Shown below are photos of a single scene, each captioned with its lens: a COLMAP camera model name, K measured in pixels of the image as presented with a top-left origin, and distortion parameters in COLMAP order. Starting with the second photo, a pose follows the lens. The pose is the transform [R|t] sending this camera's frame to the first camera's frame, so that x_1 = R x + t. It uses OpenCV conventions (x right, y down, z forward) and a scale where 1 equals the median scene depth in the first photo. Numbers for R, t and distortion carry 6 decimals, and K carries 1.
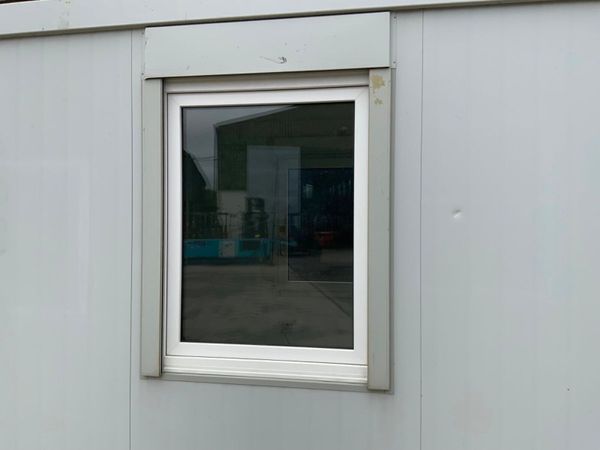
lens RADIAL K [[499.1, 0, 300.8], [0, 499.1, 225.6], [0, 0, 1]] dist [0.052889, -0.112172]
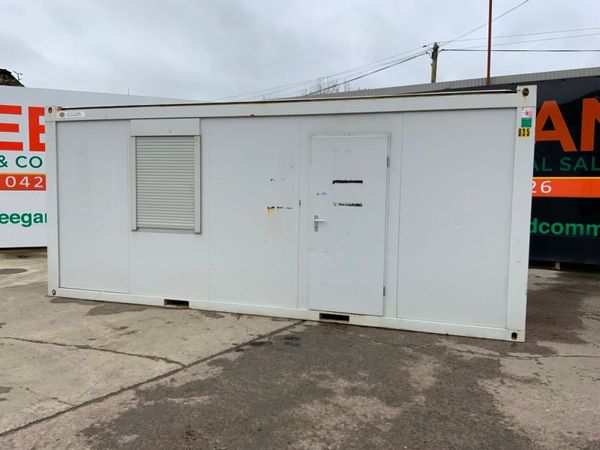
lens RADIAL K [[499.1, 0, 299.2], [0, 499.1, 225.9], [0, 0, 1]] dist [0.052889, -0.112172]
pose [[0.991796, 0.017242, -0.126664, 1.233410], [-0.006595, 0.996444, 0.083998, -0.003489], [0.127662, -0.082474, 0.988383, -2.173245]]
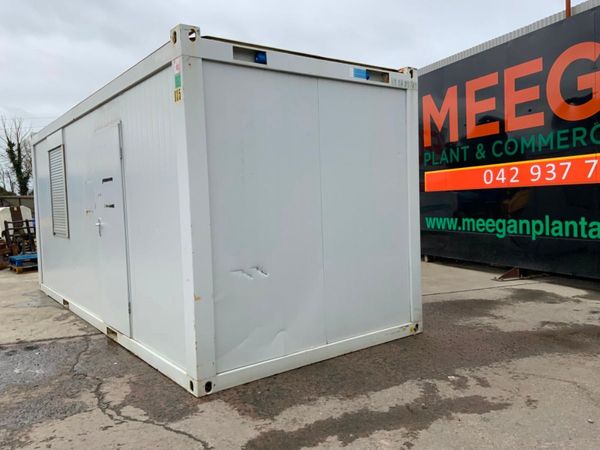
lens RADIAL K [[499.1, 0, 302.4], [0, 499.1, 224.1], [0, 0, 1]] dist [0.052889, -0.112172]
pose [[0.732628, 0.004238, -0.680616, 3.676823], [0.045934, 0.997393, 0.055655, 0.112646], [0.679077, -0.072038, 0.730524, -0.430383]]
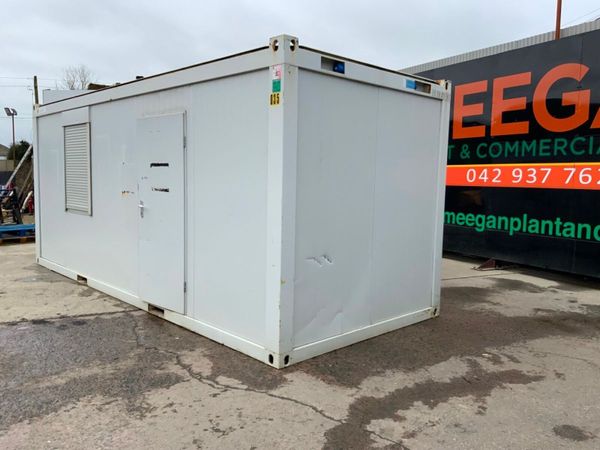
lens RADIAL K [[499.1, 0, 300.5], [0, 499.1, 225.0], [0, 0, 1]] dist [0.052889, -0.112172]
pose [[0.810521, 0.067627, -0.581792, 3.381008], [-0.010745, 0.994862, 0.100671, 0.024660], [0.585611, -0.075345, 0.807083, -0.982393]]
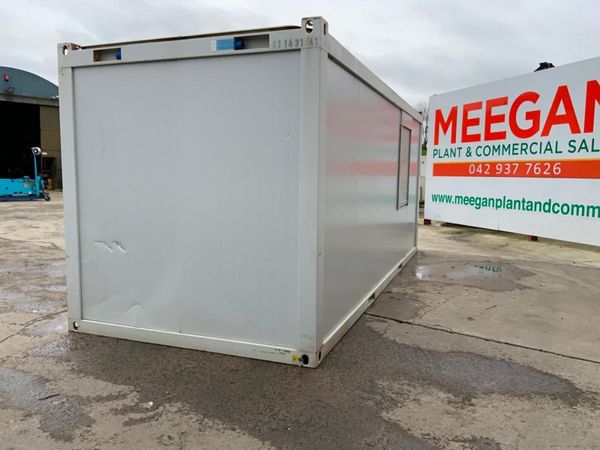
lens RADIAL K [[499.1, 0, 301.6], [0, 499.1, 227.5], [0, 0, 1]] dist [0.052889, -0.112172]
pose [[-0.180416, 0.102828, -0.978201, 4.285085], [-0.003027, 0.994458, 0.105096, 0.075767], [0.983586, 0.021922, -0.179105, 2.199877]]
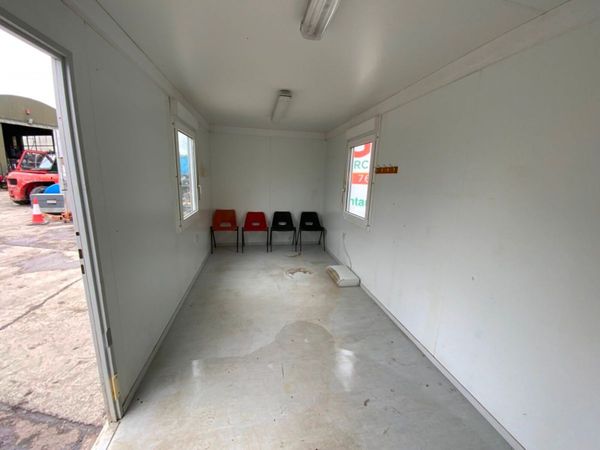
lens RADIAL K [[242.5, 0, 299.3], [0, 242.5, 224.6], [0, 0, 1]] dist [0.007372, -0.011716]
pose [[0.348804, 0.187772, -0.918192, 1.719457], [-0.019066, 0.980942, 0.193361, -0.013240], [0.937002, -0.049939, 0.345737, 1.194437]]
